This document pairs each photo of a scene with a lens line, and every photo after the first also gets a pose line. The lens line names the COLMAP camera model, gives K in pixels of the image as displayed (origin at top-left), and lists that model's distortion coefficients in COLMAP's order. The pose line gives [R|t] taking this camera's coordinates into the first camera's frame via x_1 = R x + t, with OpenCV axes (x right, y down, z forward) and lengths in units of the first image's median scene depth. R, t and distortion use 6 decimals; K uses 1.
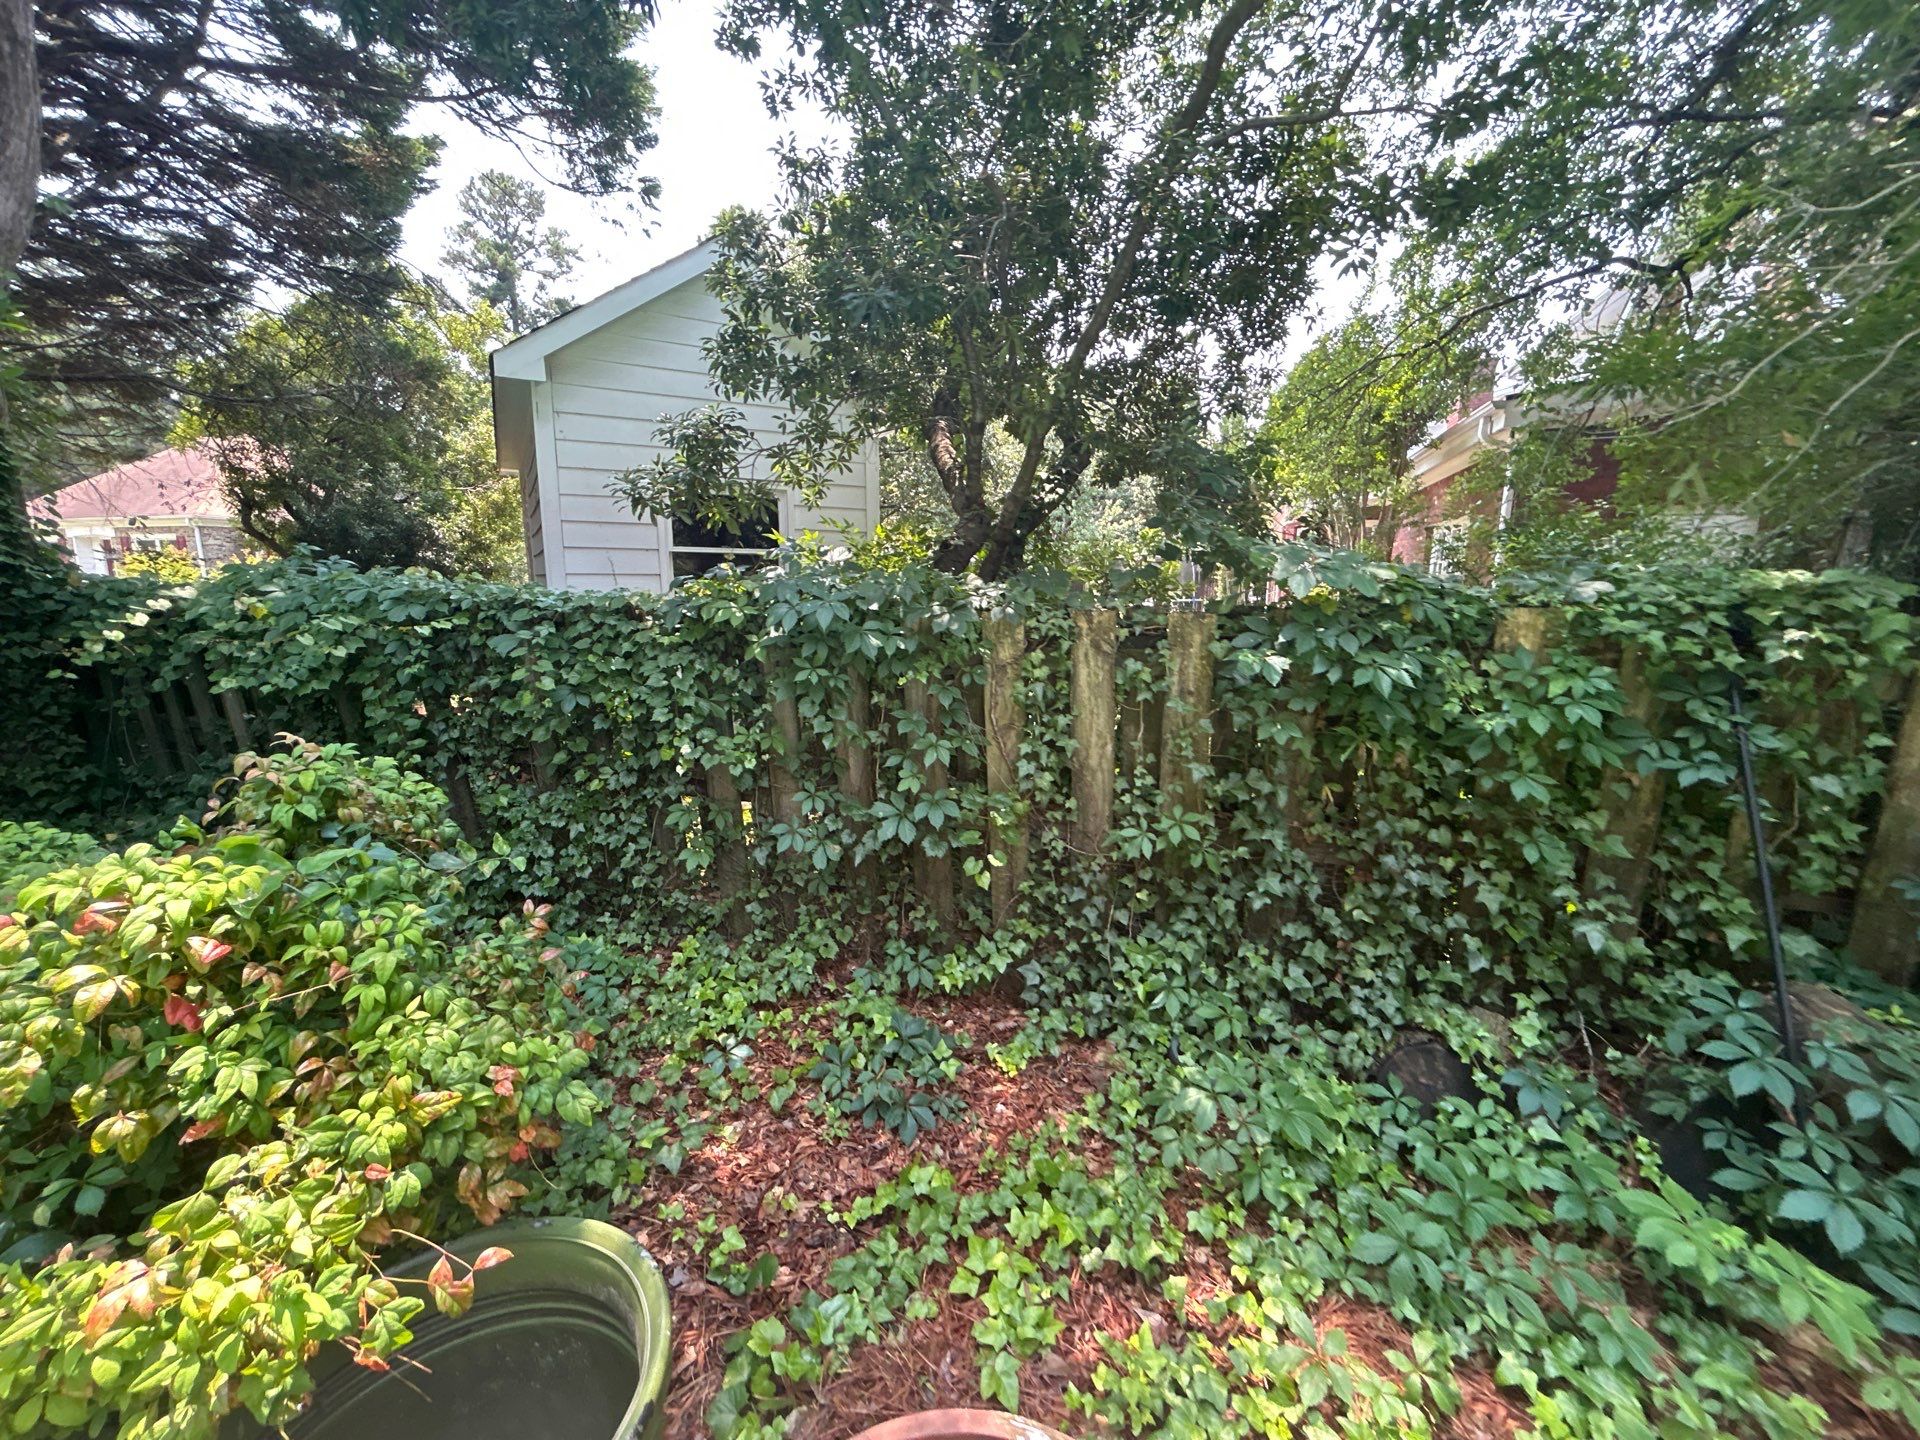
lens RADIAL K [[771.5, 0, 960.5], [0, 771.5, 716.9], [0, 0, 1]] dist [0.000340, 0.000211]
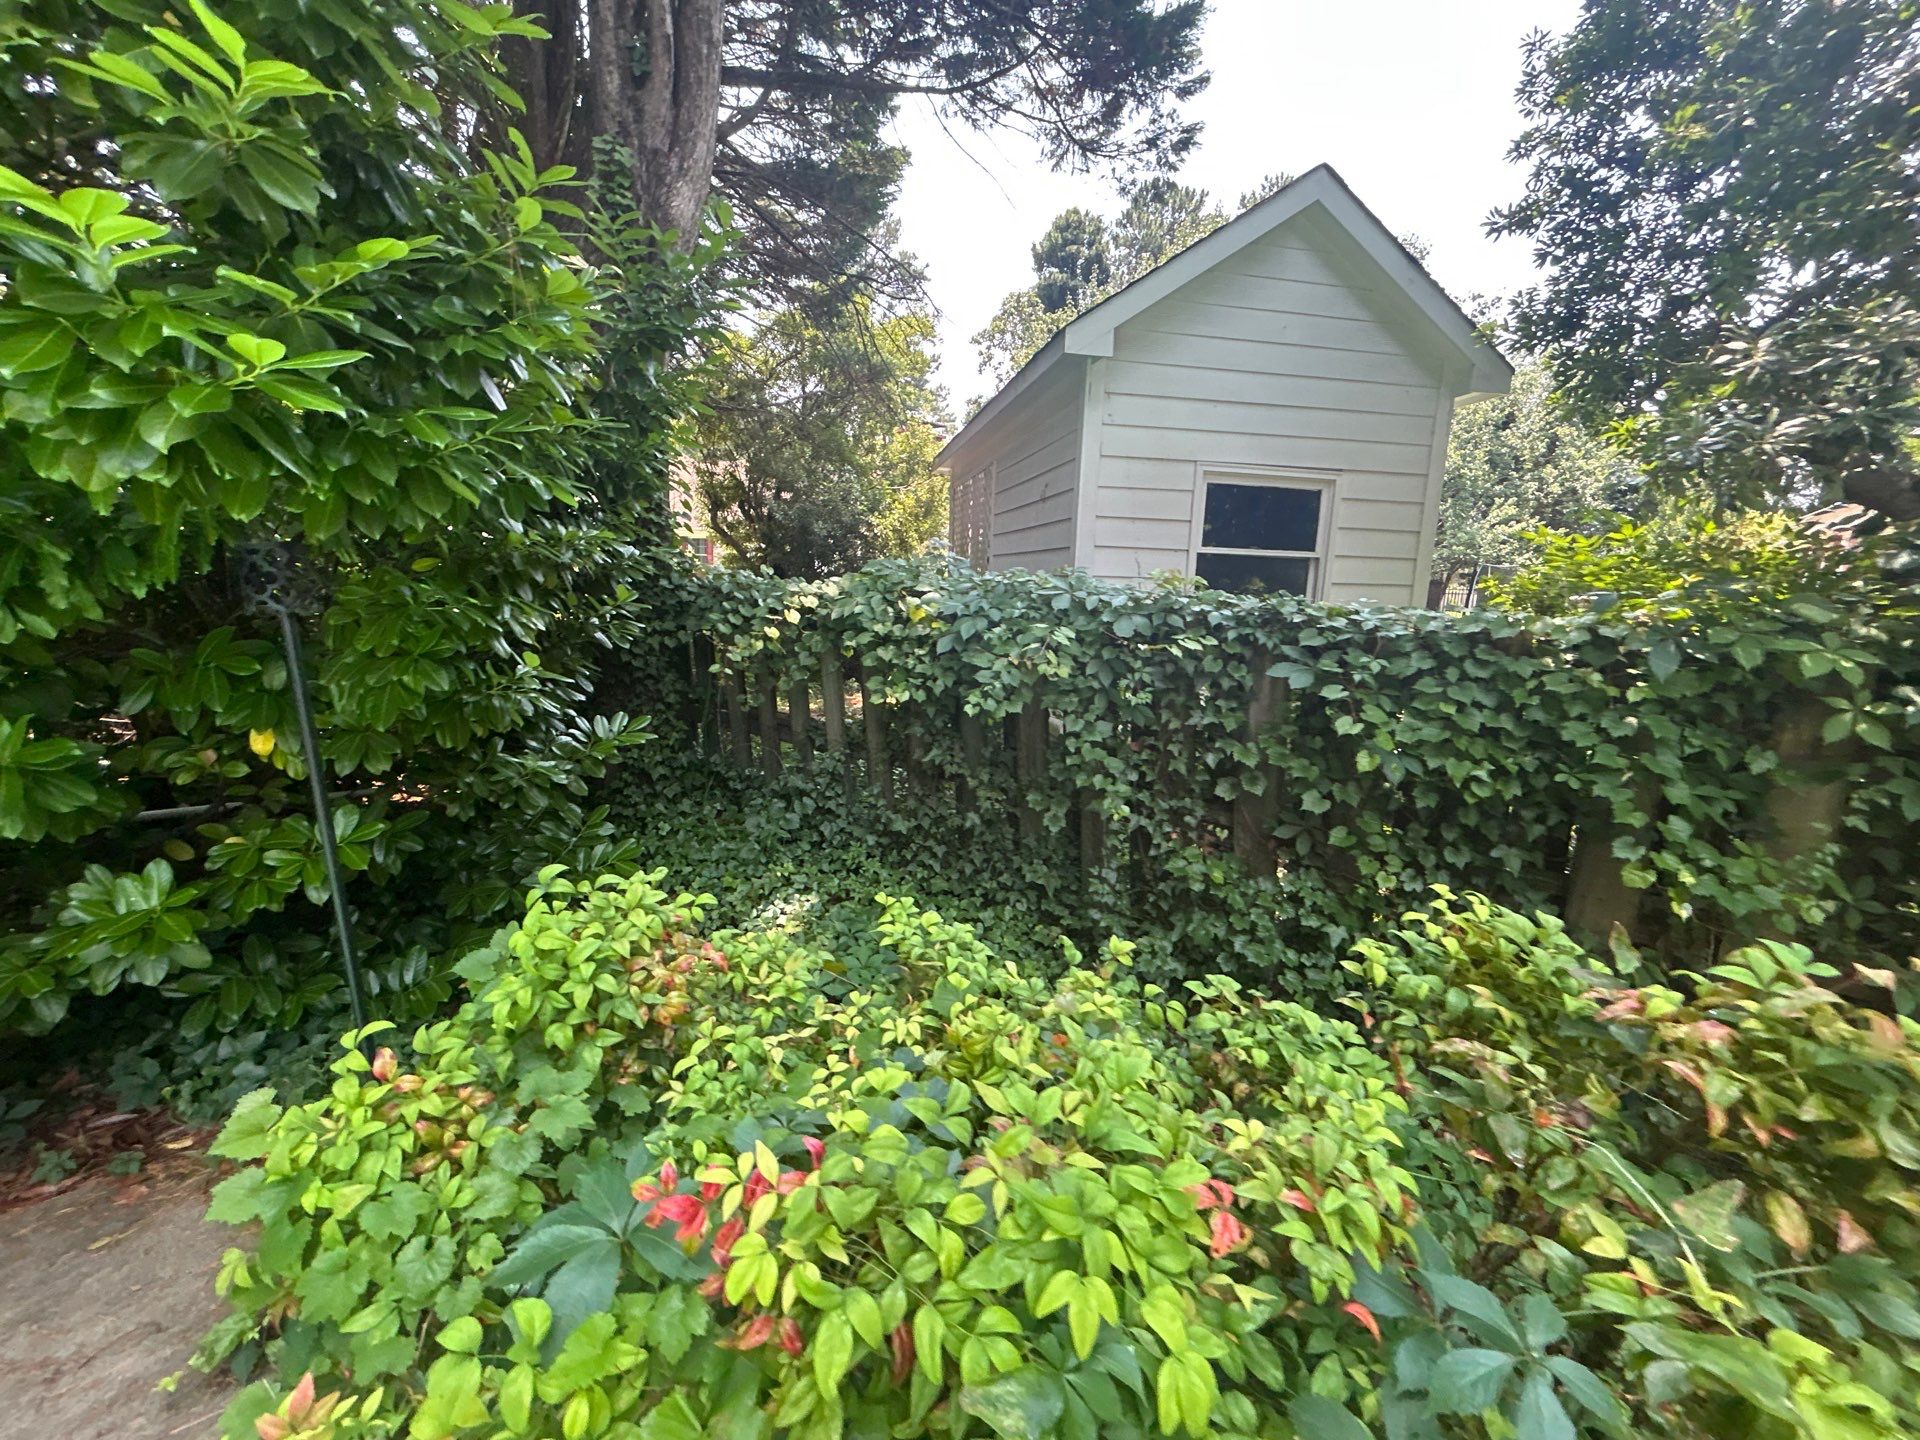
lens RADIAL K [[771.5, 0, 960.5], [0, 771.5, 716.9], [0, 0, 1]] dist [0.000340, 0.000211]
pose [[0.939584, 0.085553, -0.331454, -0.323453], [-0.086252, 0.996193, 0.012632, -0.019505], [0.331273, 0.016720, 0.943387, 0.102365]]
